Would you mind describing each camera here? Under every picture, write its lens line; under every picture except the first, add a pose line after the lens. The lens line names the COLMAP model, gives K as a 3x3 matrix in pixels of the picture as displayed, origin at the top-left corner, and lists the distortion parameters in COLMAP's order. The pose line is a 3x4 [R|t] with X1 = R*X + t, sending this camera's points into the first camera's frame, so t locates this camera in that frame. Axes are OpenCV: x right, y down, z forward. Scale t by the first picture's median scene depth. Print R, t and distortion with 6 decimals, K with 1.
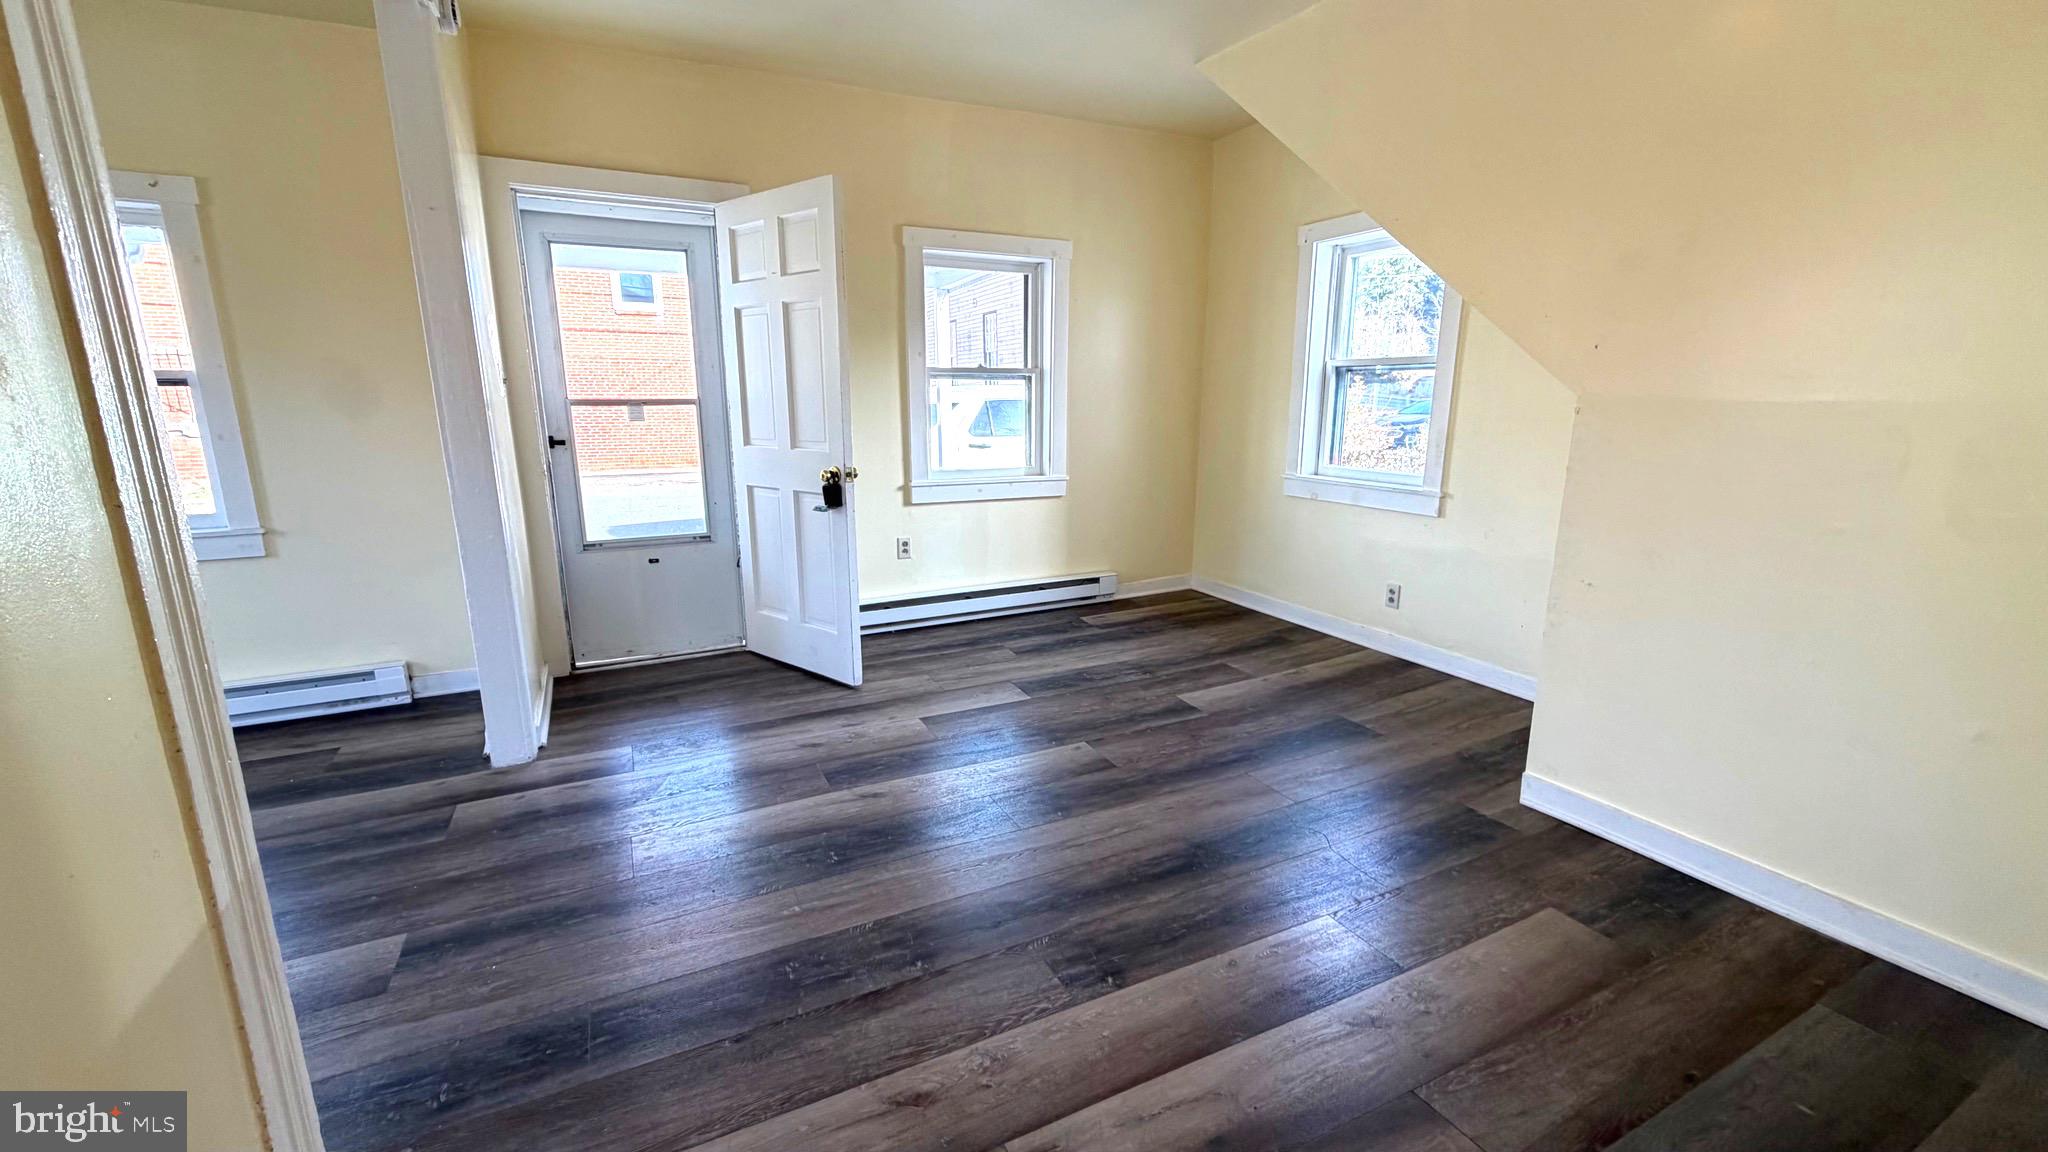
lens RADIAL K [[805.1, 0, 1012.2], [0, 805.1, 582.6], [0, 0, 1]] dist [-0.000020, 0.000089]
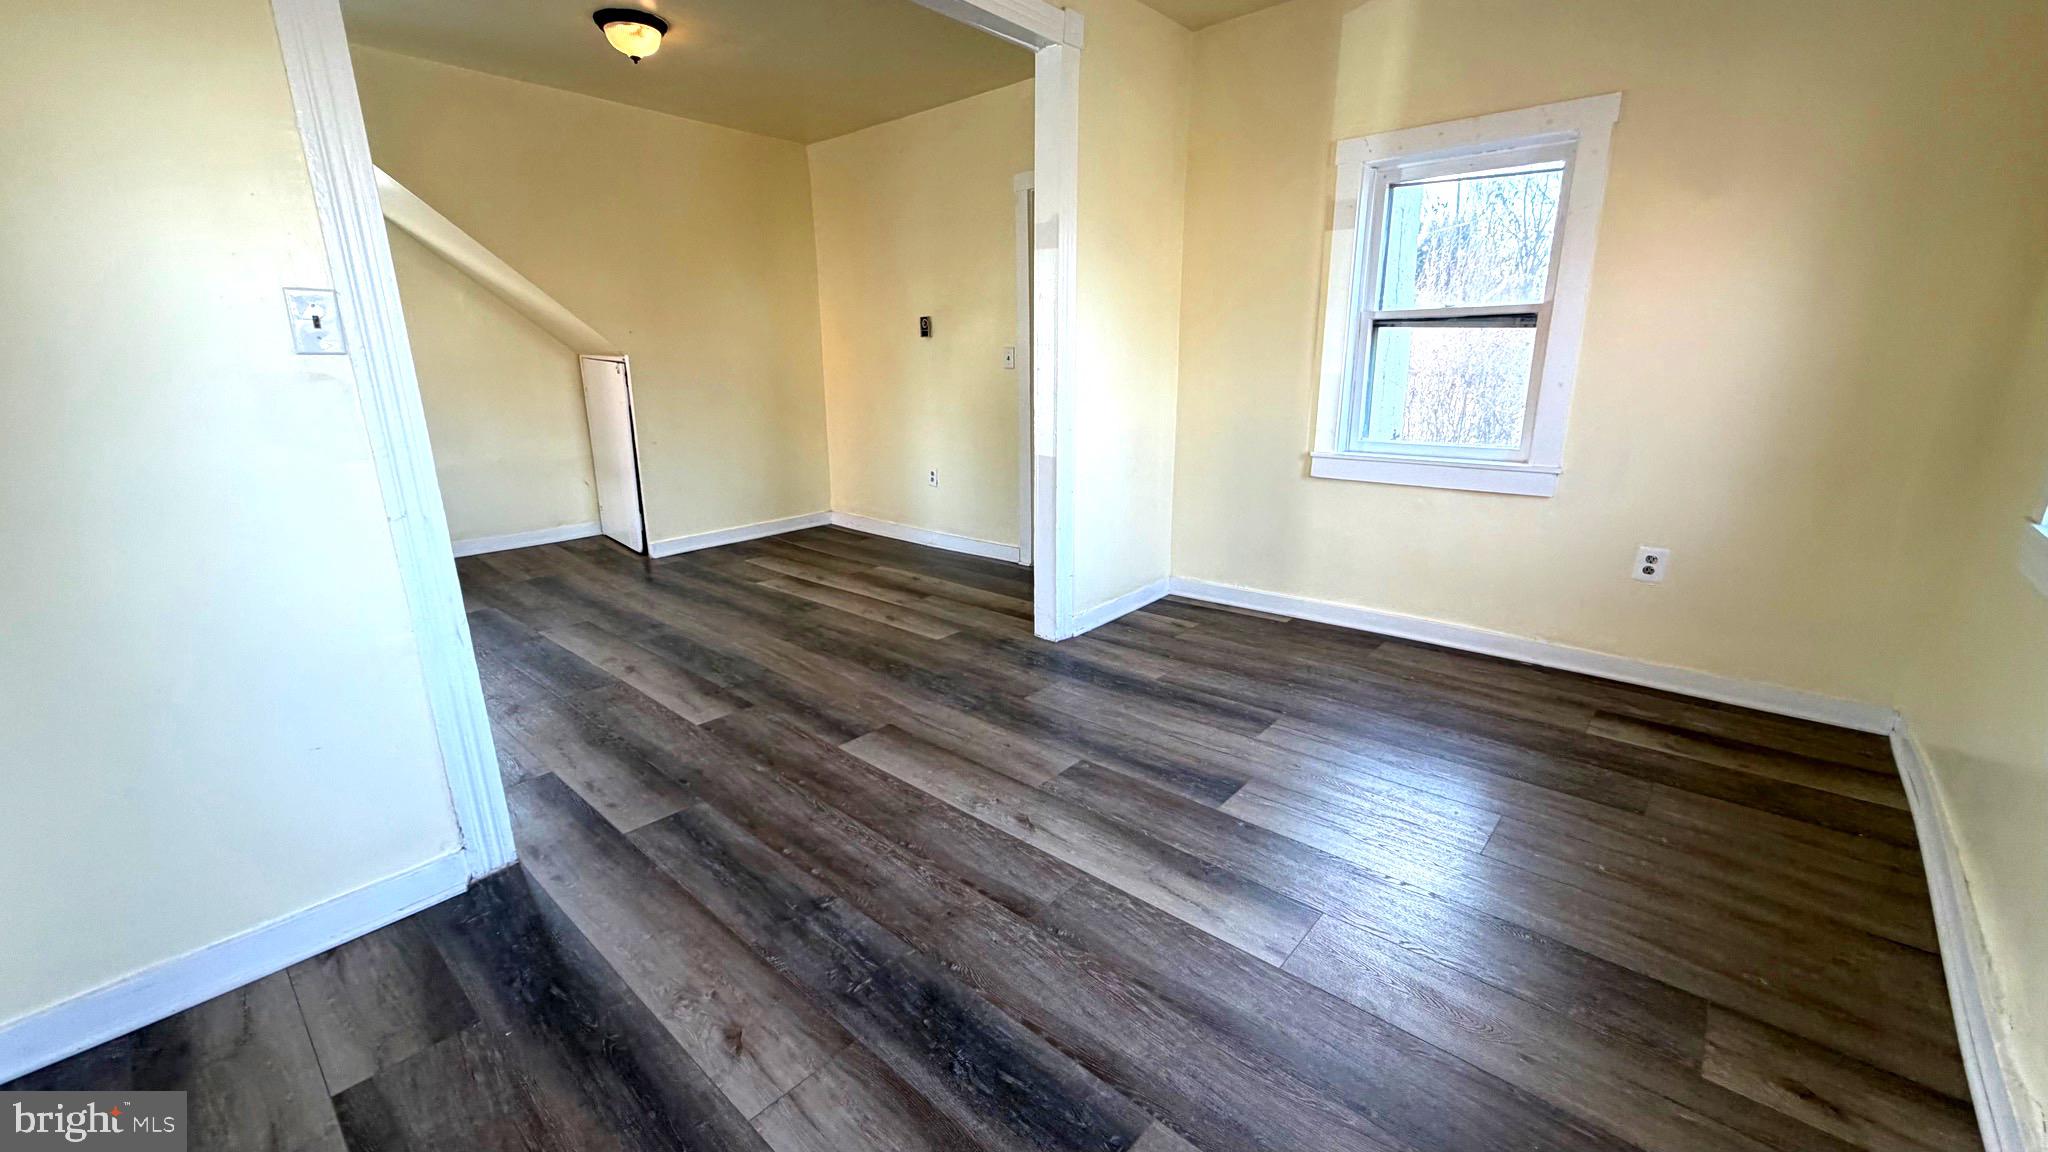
lens RADIAL K [[809.4, 0, 1010.3], [0, 809.4, 578.0], [0, 0, 1]] dist [0.000311, 0.000148]
pose [[-0.364952, -0.244321, 0.898397, -1.111902], [0.215669, 0.916522, 0.336860, -0.126458], [-0.905703, 0.316694, -0.281794, 0.563989]]
